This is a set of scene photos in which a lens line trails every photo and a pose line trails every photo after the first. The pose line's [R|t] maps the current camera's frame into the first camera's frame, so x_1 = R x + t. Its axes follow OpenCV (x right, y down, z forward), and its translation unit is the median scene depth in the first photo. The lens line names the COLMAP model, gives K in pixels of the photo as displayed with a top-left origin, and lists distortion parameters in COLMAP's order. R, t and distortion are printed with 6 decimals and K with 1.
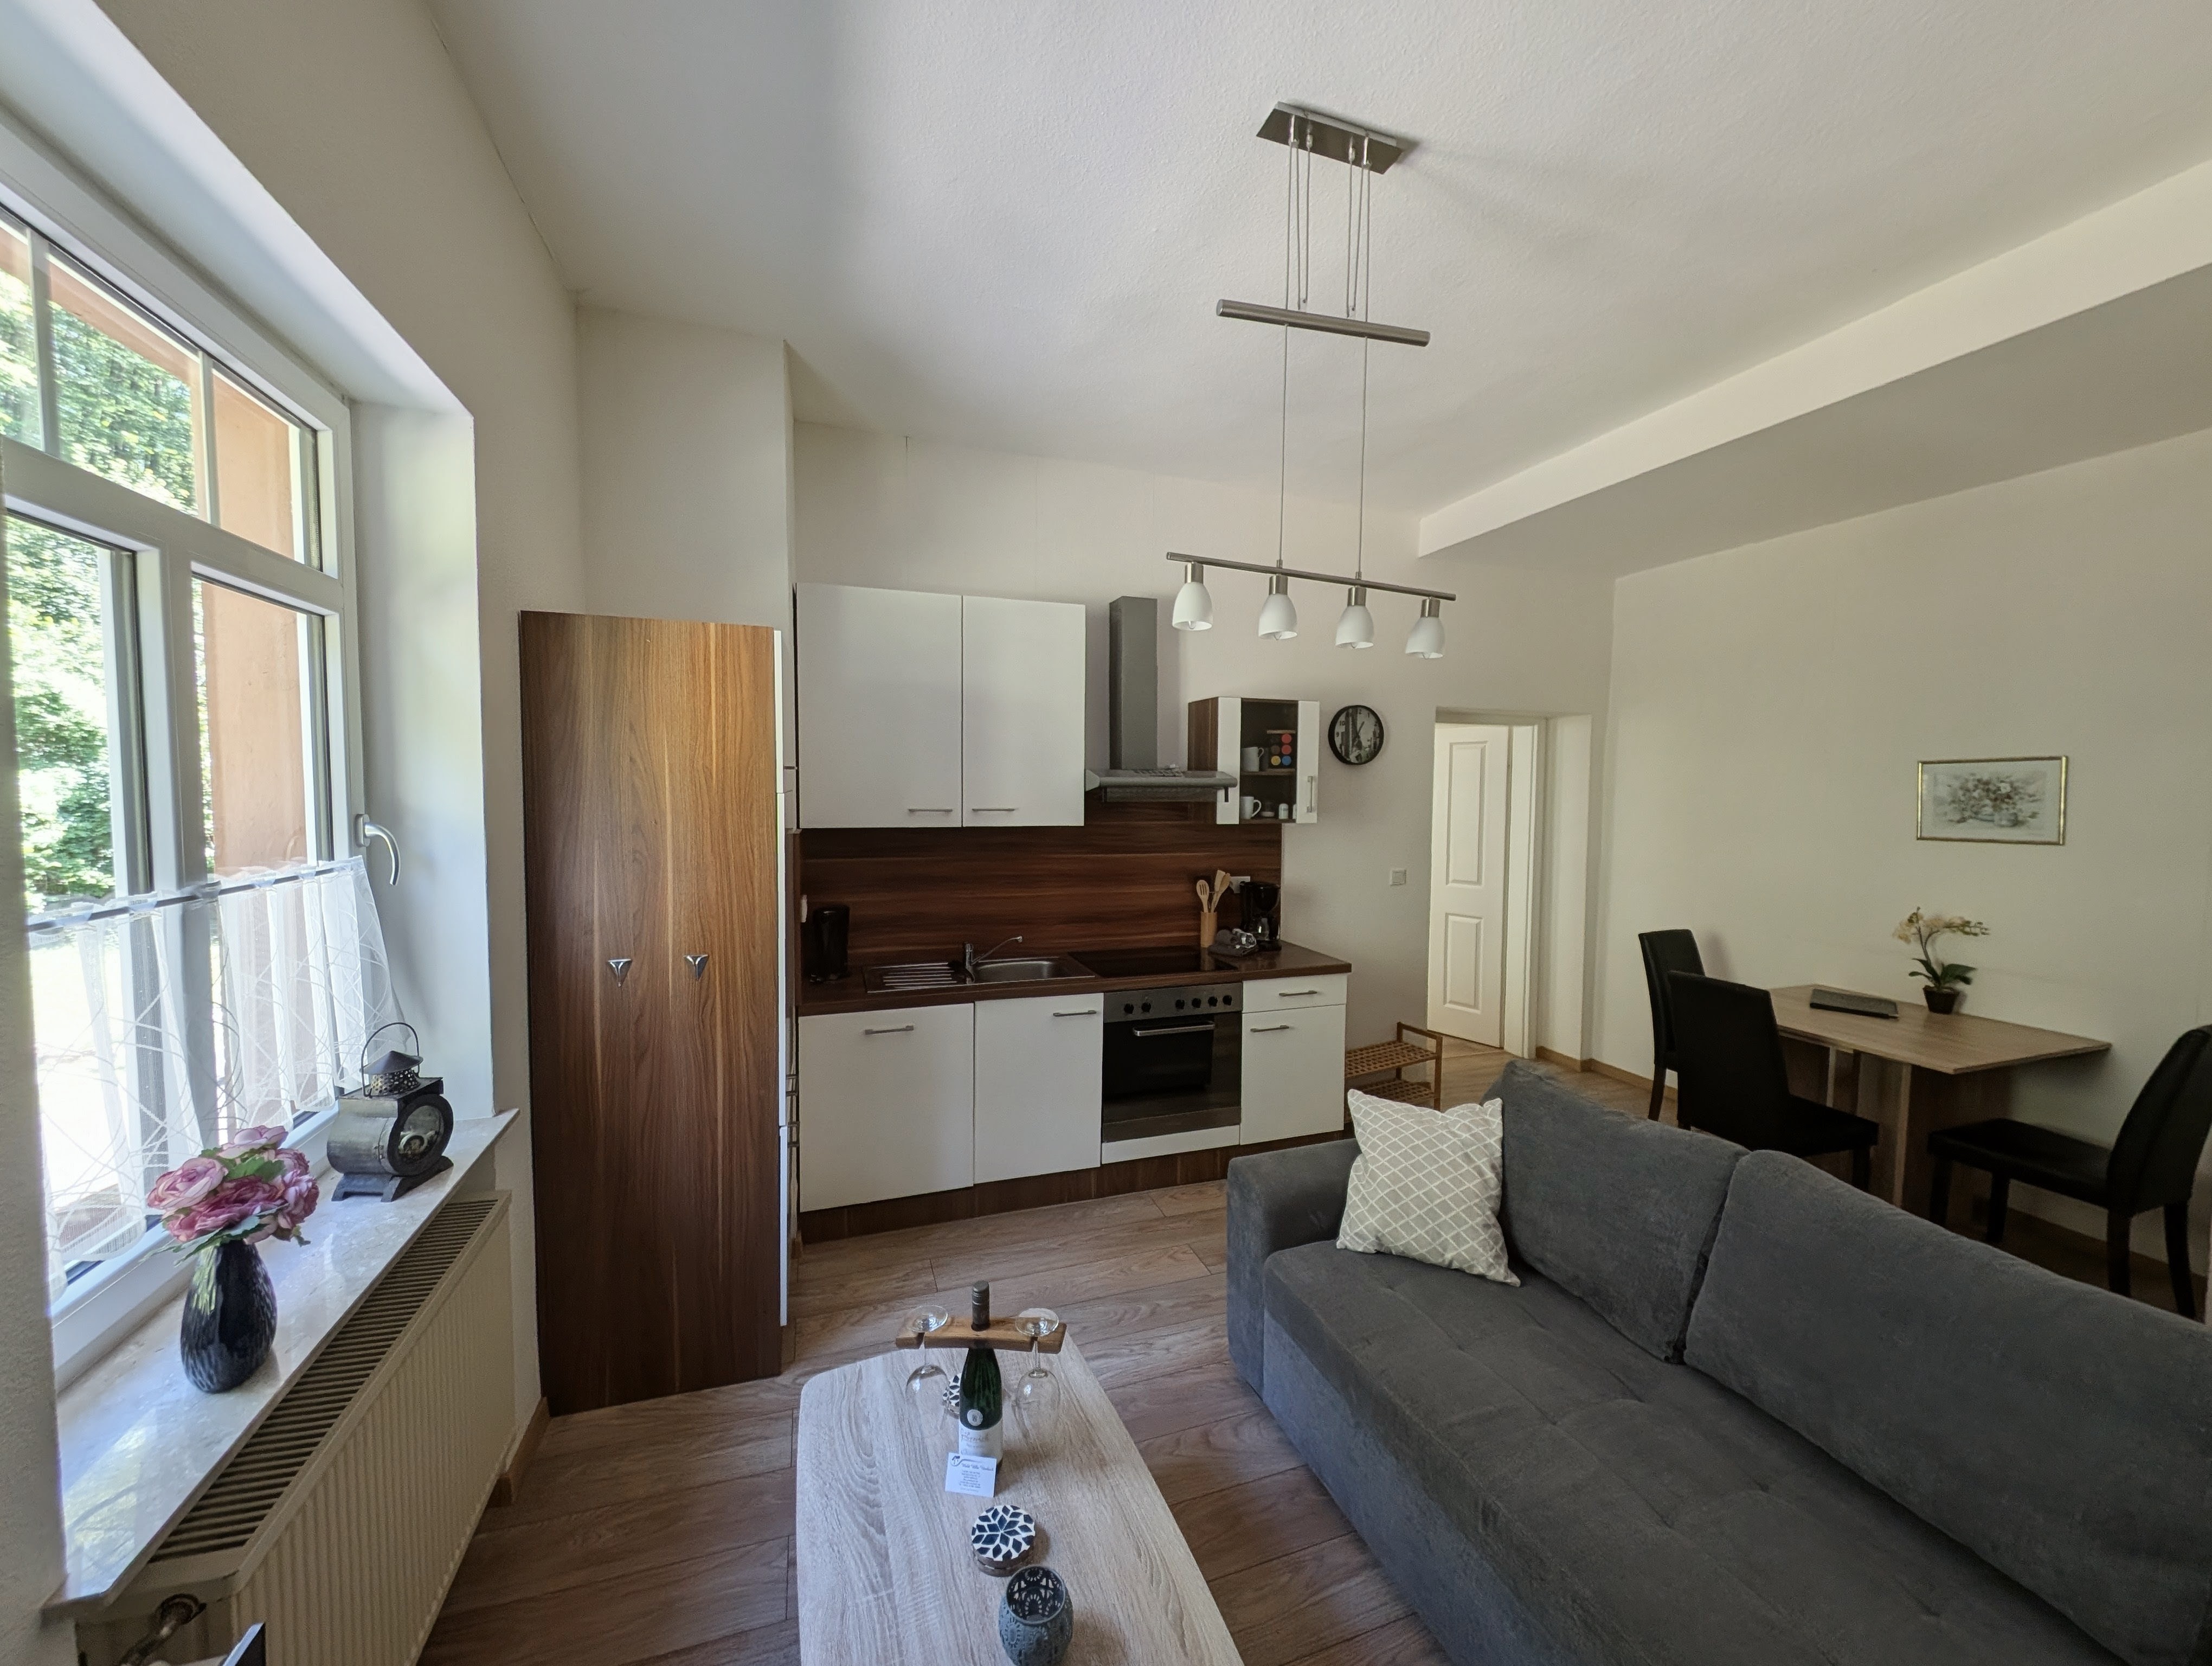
lens RADIAL K [[824.5, 0, 1099.5], [0, 824.5, 830.5], [0, 0, 1]] dist [0.010216, -0.006697]
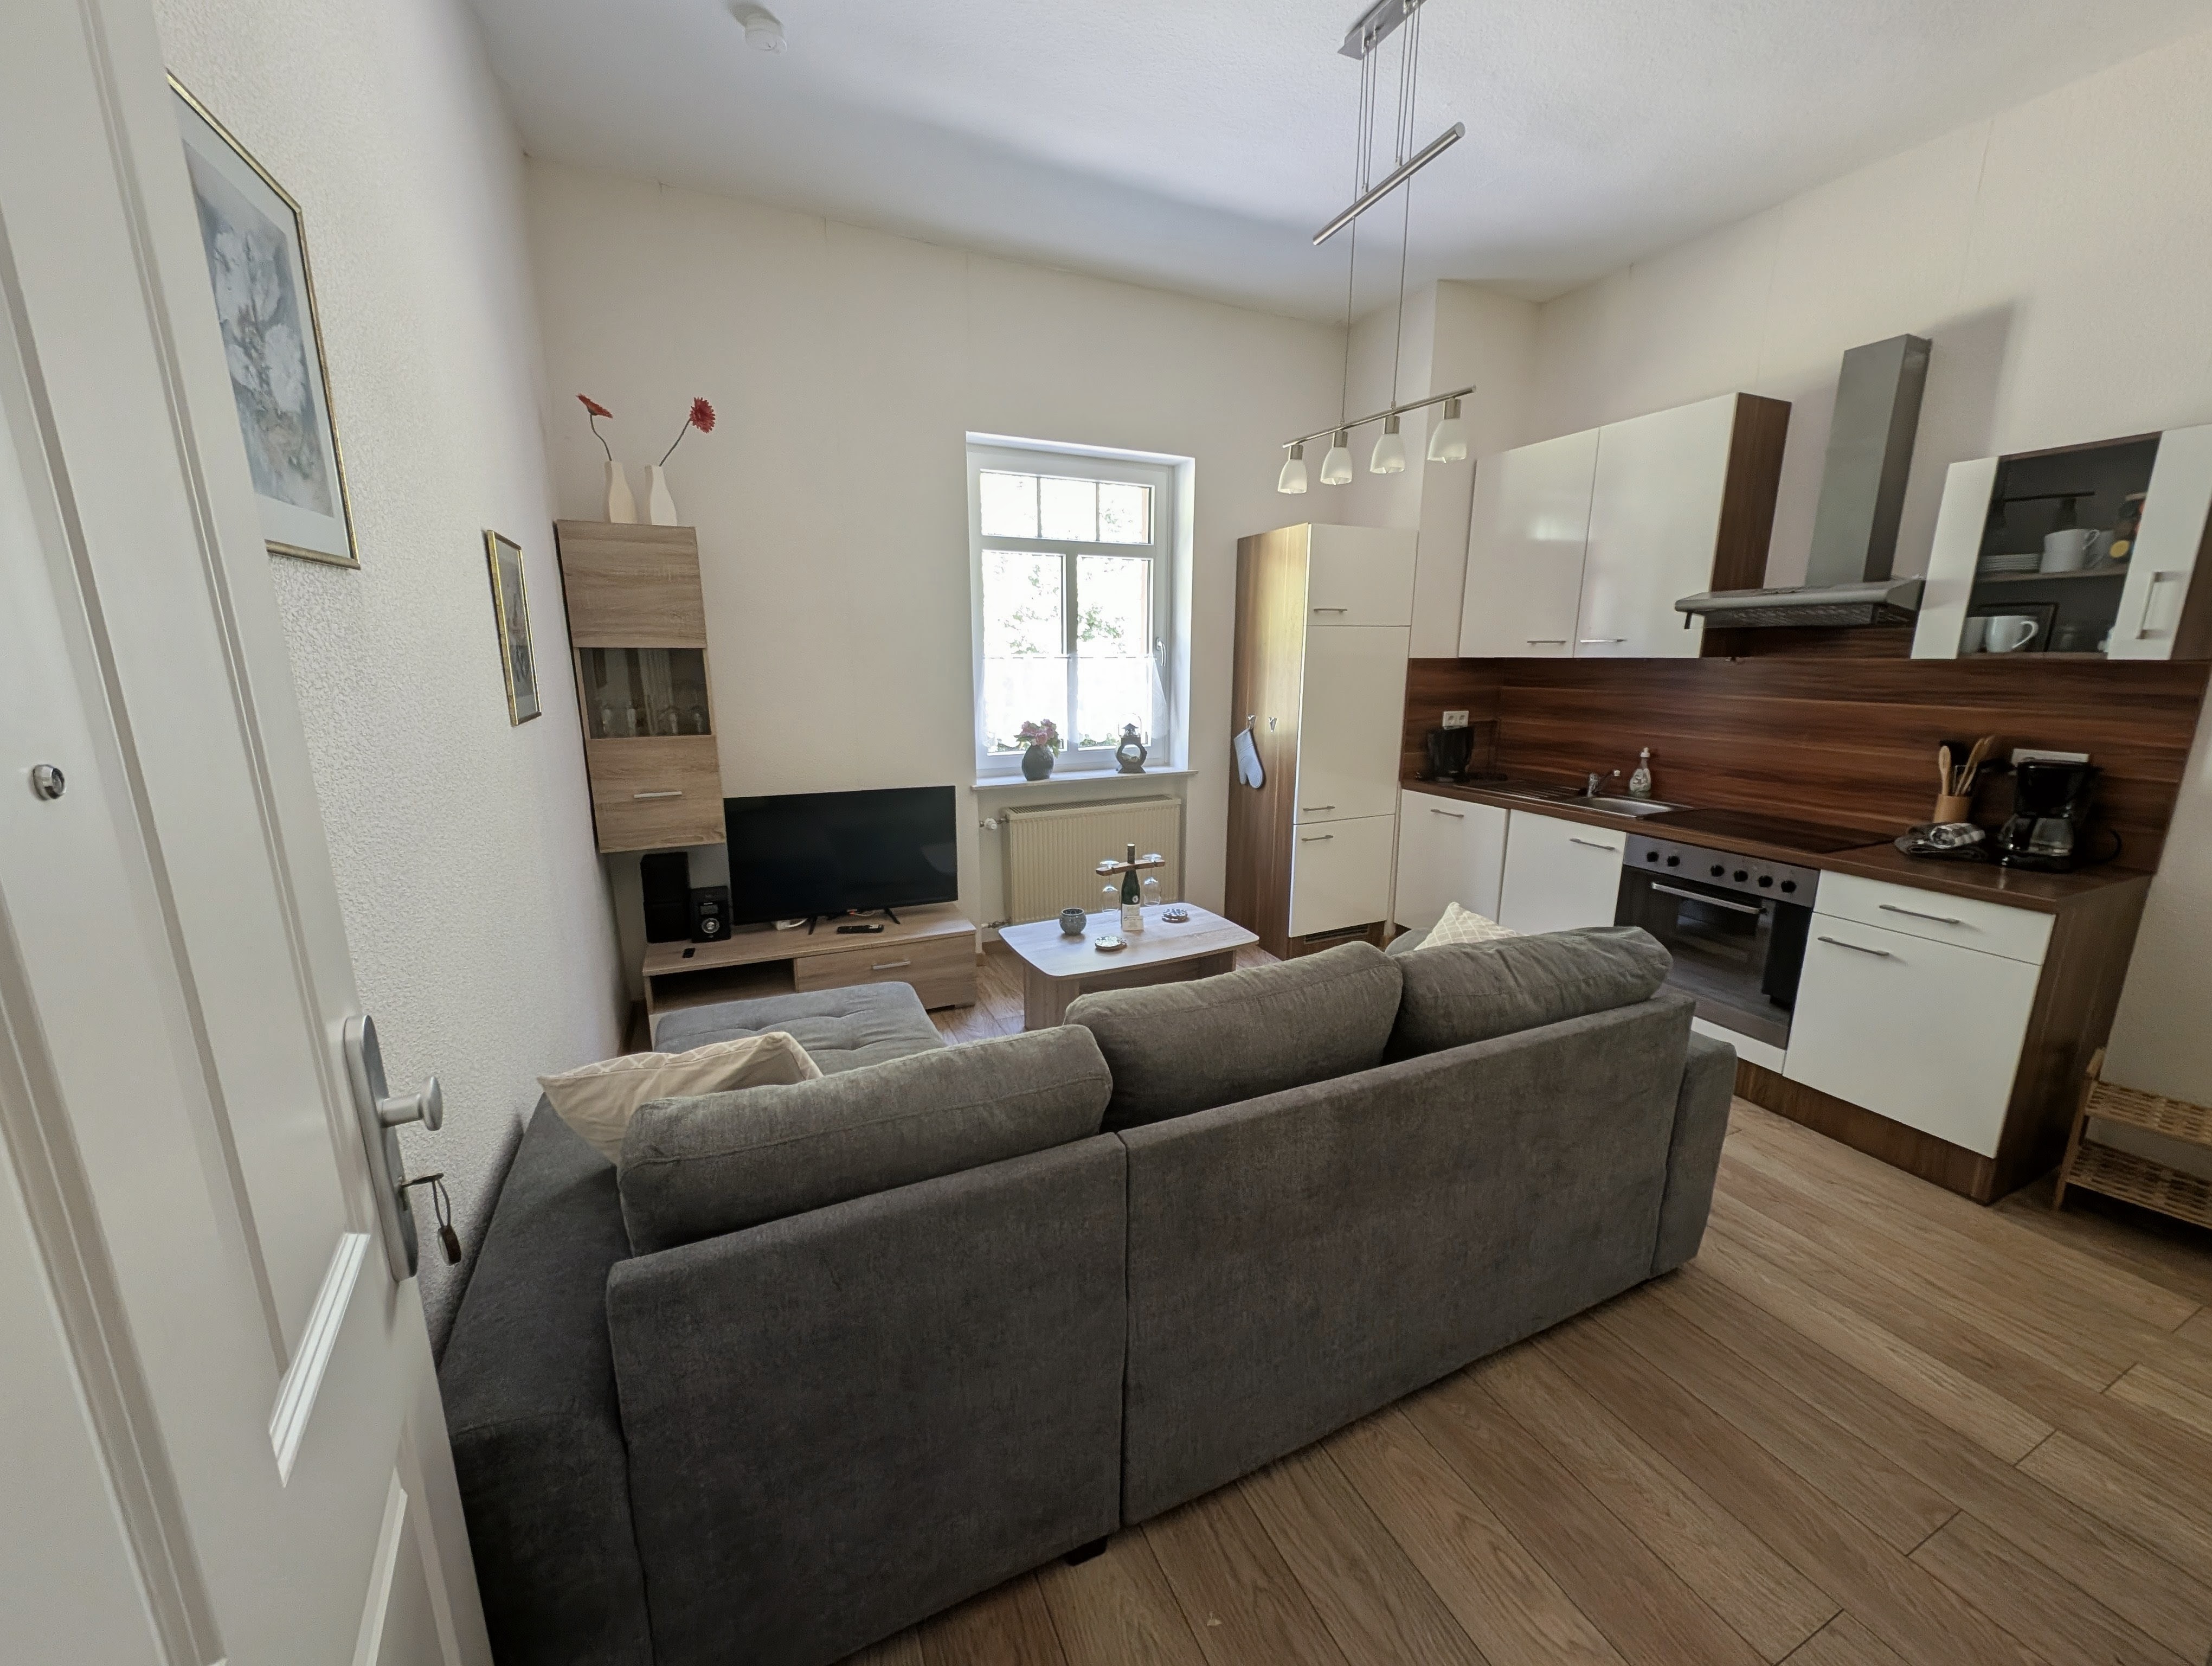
lens RADIAL K [[824.5, 0, 1099.5], [0, 824.5, 830.5], [0, 0, 1]] dist [0.010216, -0.006697]
pose [[0.099726, 0.200275, -0.974651, 0.825091], [-0.053416, 0.979199, 0.195744, 0.036069], [0.993580, 0.032542, 0.108349, 0.268212]]
